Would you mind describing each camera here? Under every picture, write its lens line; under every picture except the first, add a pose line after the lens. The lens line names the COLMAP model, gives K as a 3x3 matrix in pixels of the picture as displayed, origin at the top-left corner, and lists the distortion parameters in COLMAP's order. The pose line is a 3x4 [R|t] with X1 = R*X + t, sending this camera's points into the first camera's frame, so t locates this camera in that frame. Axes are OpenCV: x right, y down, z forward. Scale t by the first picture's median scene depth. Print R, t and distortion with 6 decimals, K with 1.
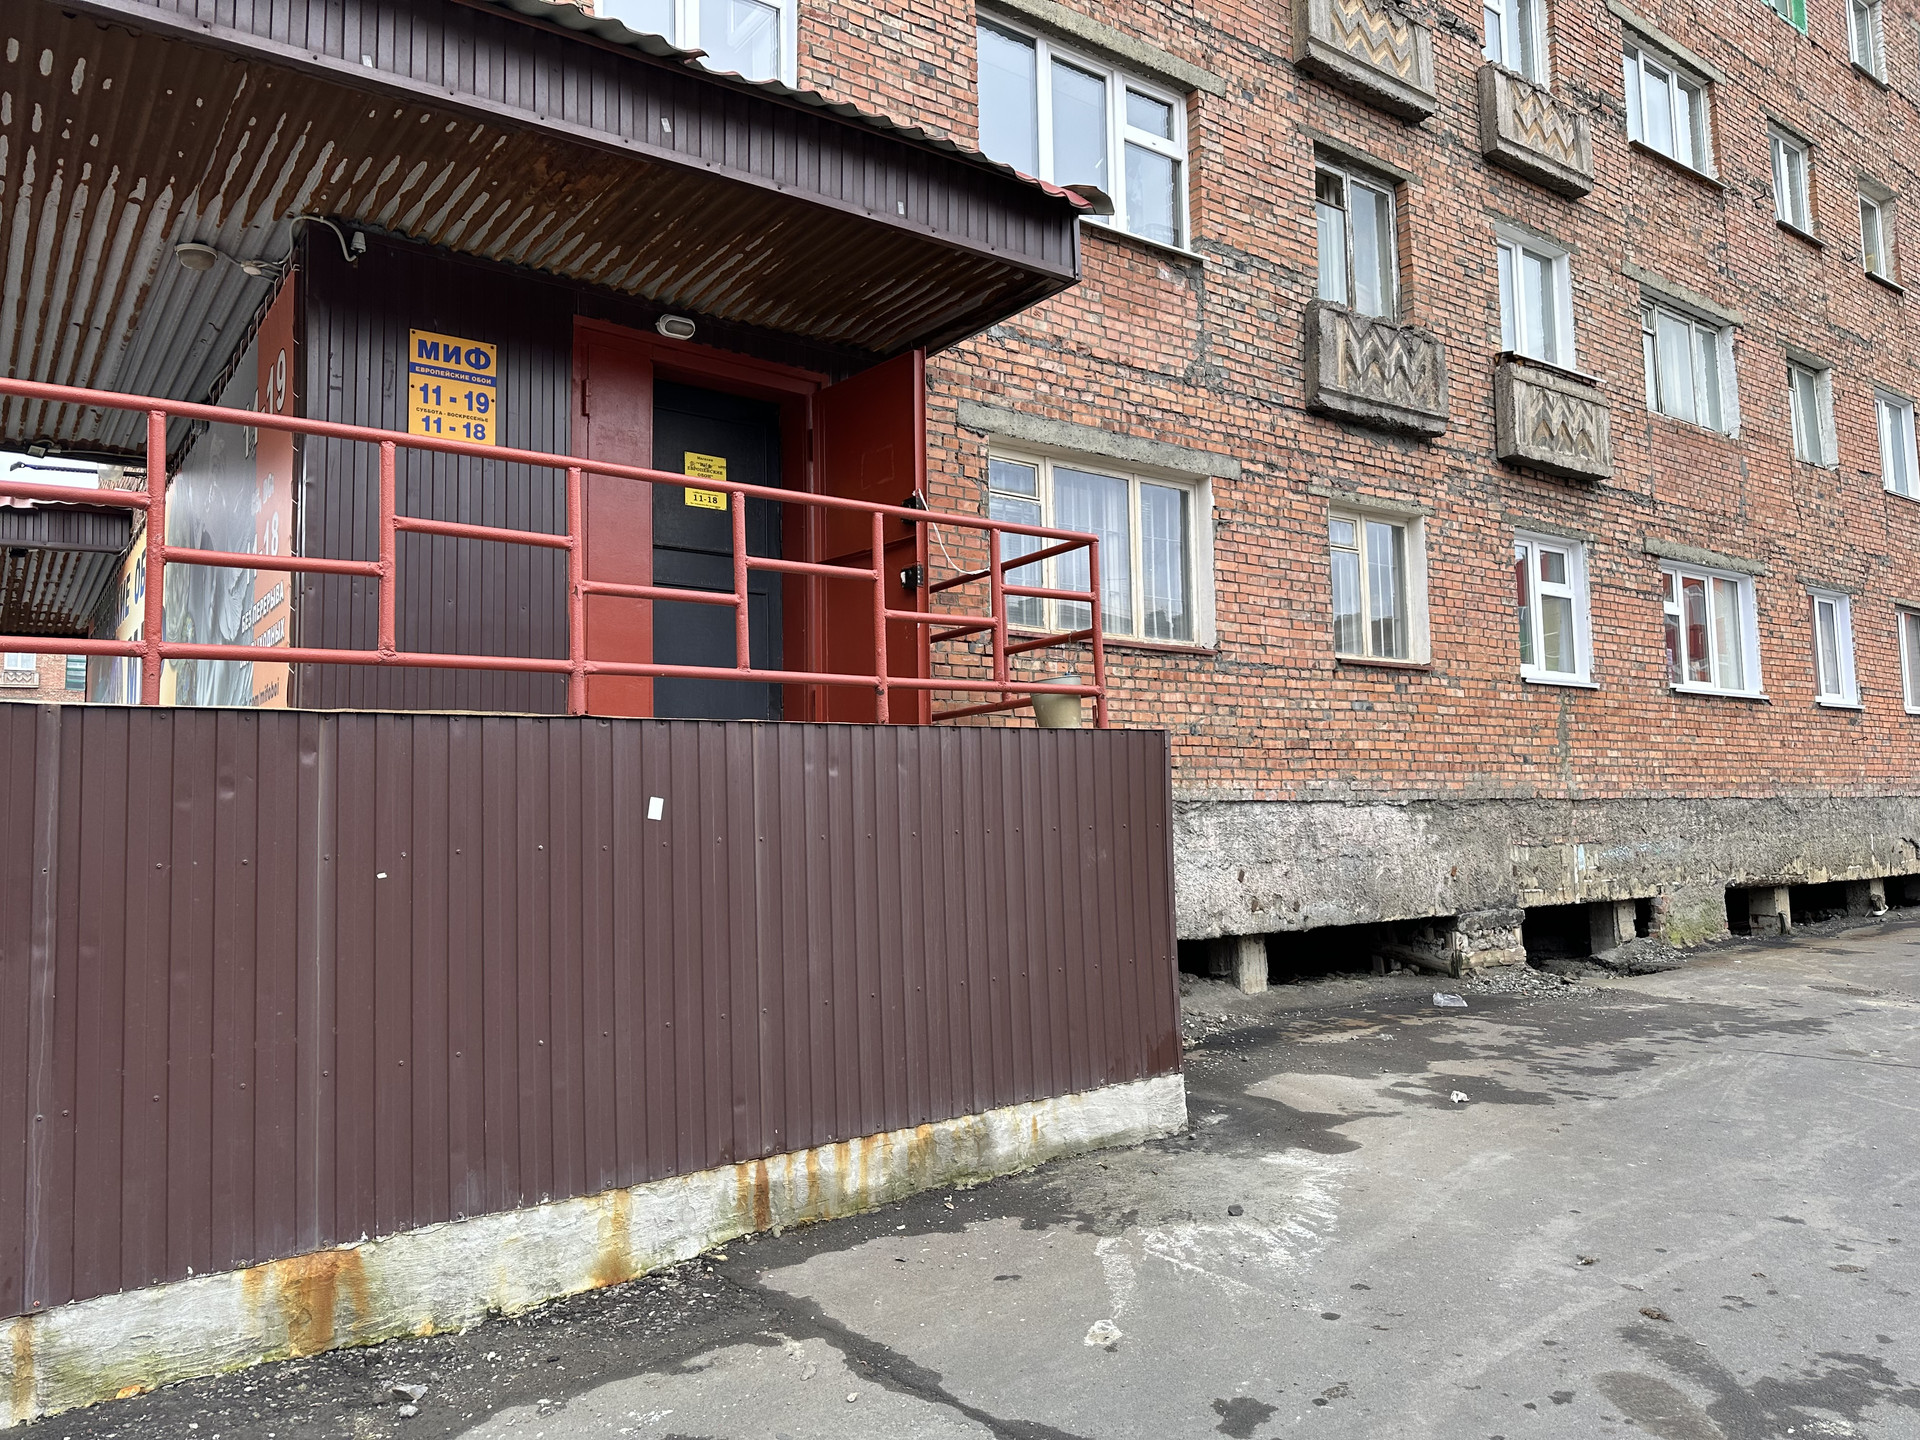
lens RADIAL K [[1350.0, 0, 959.6], [0, 1350.0, 725.2], [0, 0, 1]] dist [0.035334, -0.031481]
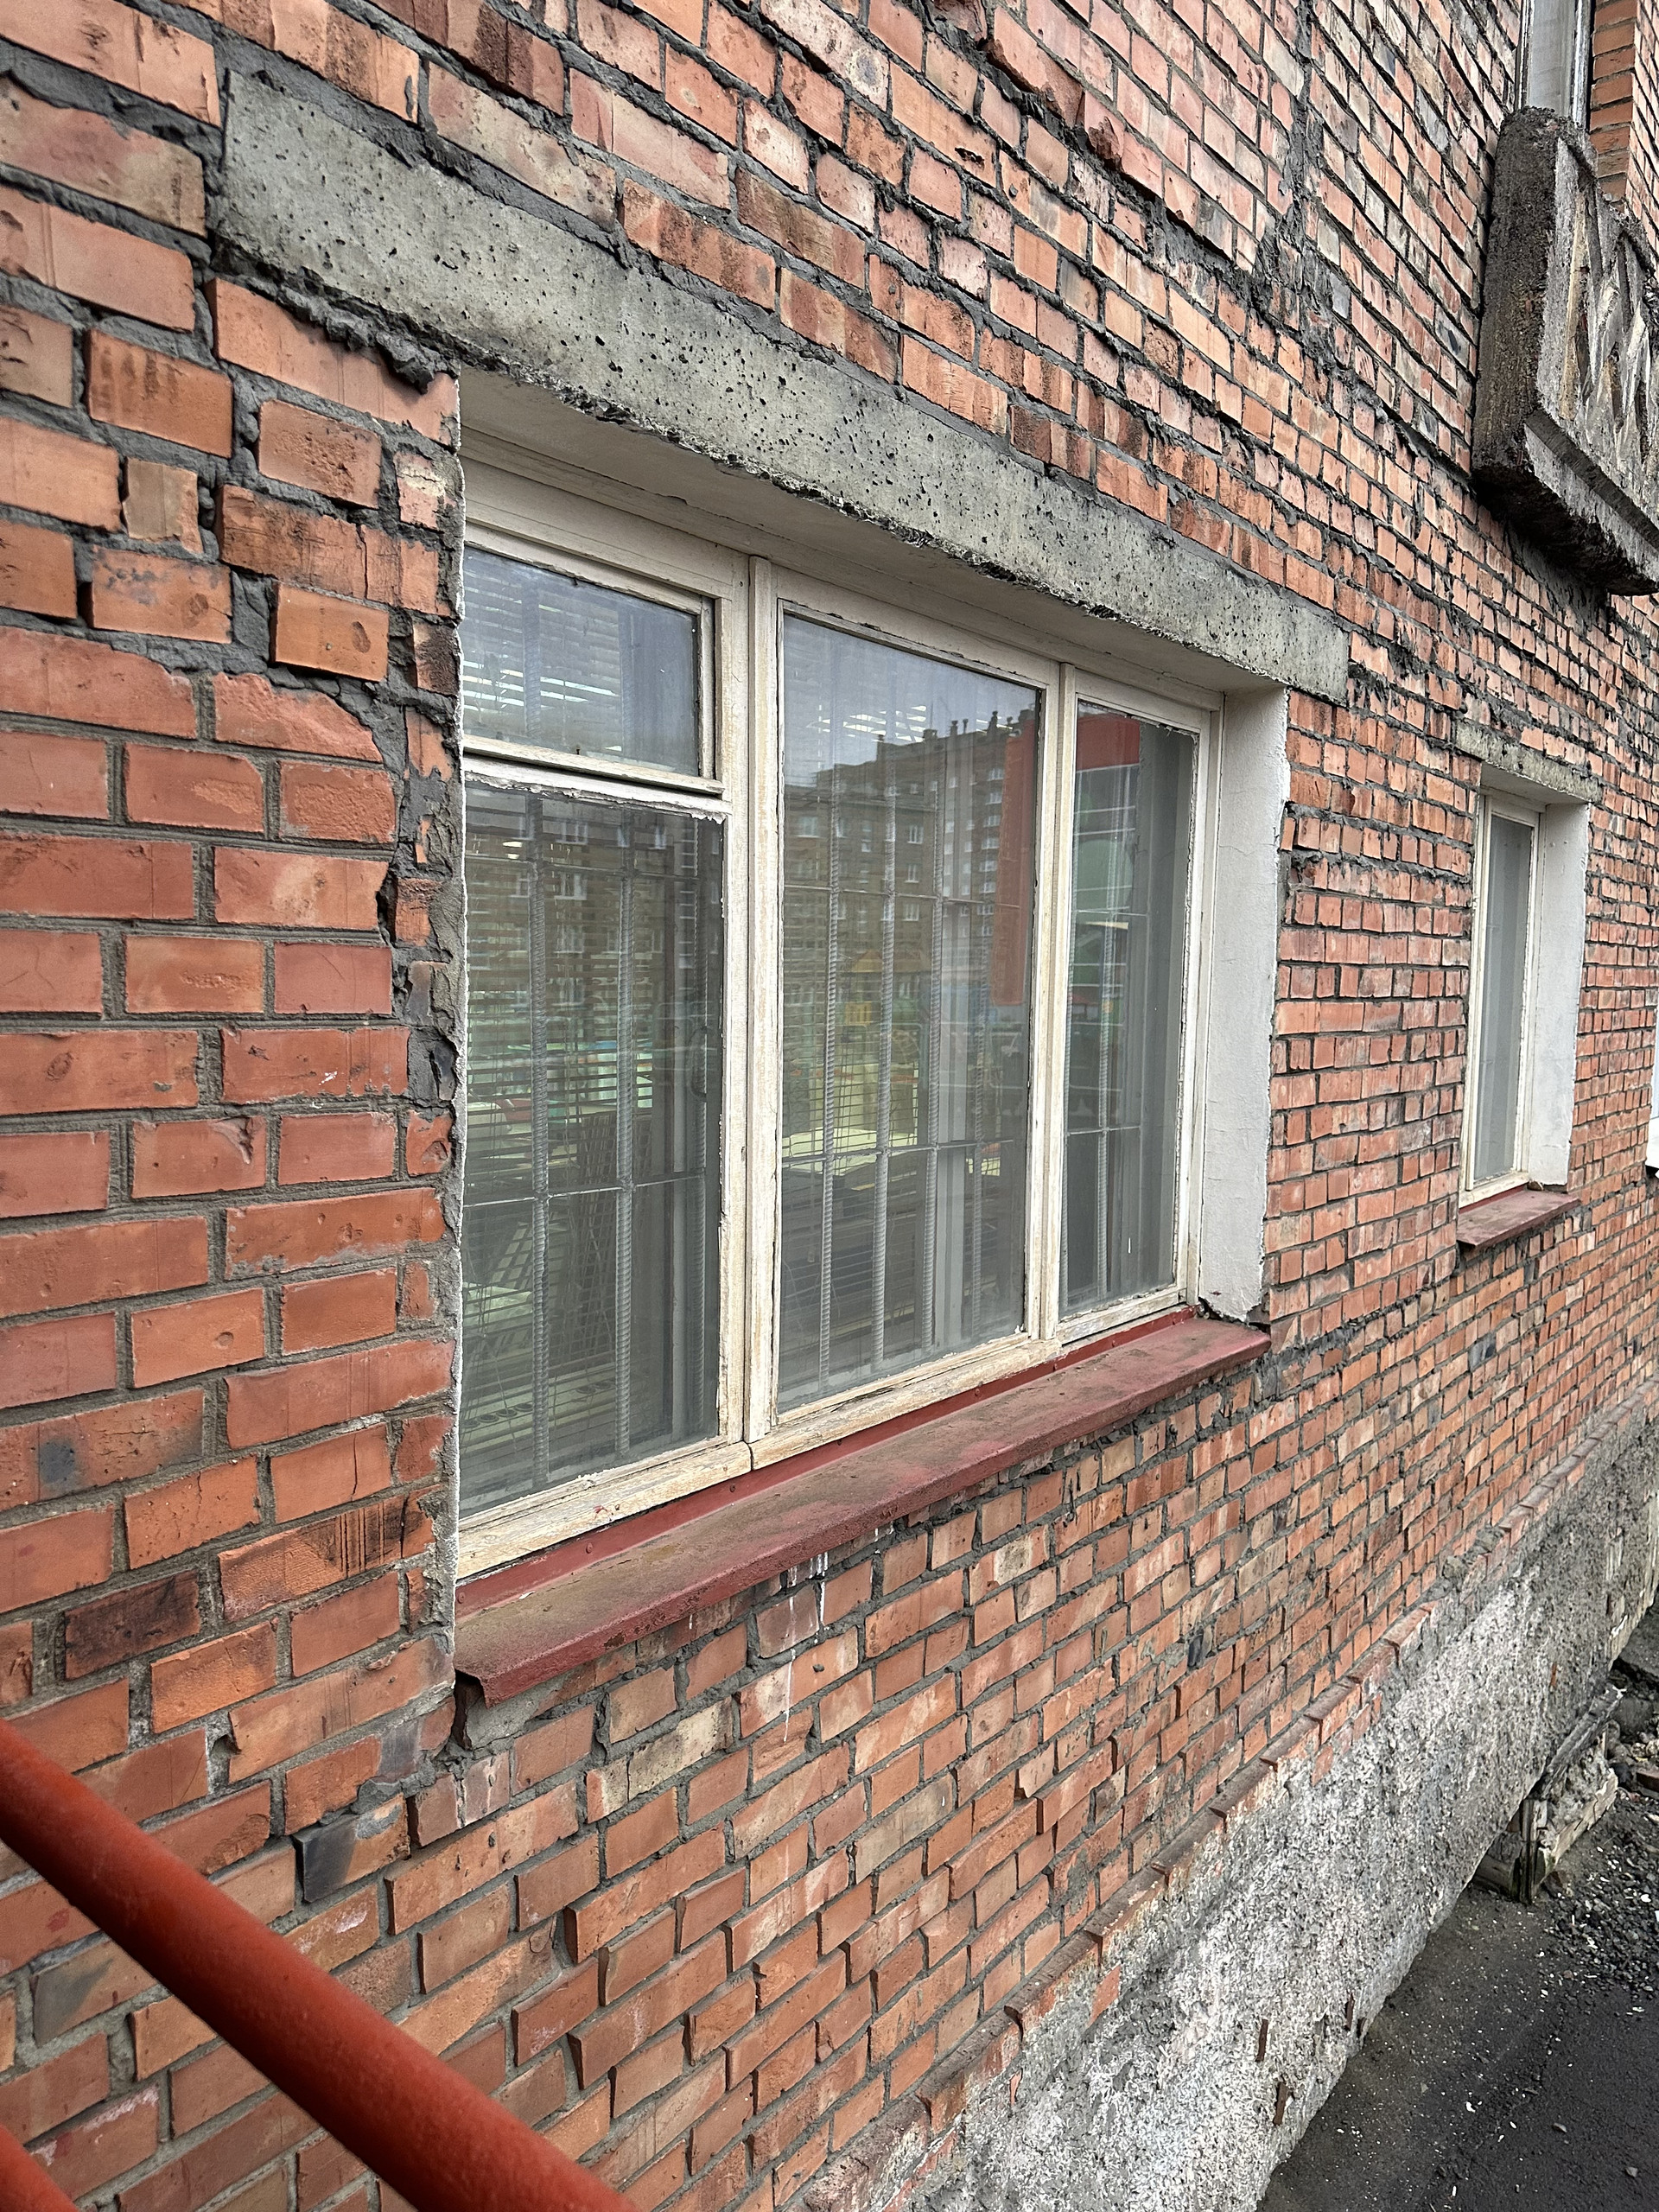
lens RADIAL K [[1555.3, 0, 830.0], [0, 1555.3, 1109.4], [0, 0, 1]] dist [0.035334, -0.031481]
pose [[0.960682, 0.012618, 0.277364, 0.012771], [-0.058649, 0.985648, 0.158297, -0.151796], [-0.271386, -0.168340, 0.947635, 0.746950]]
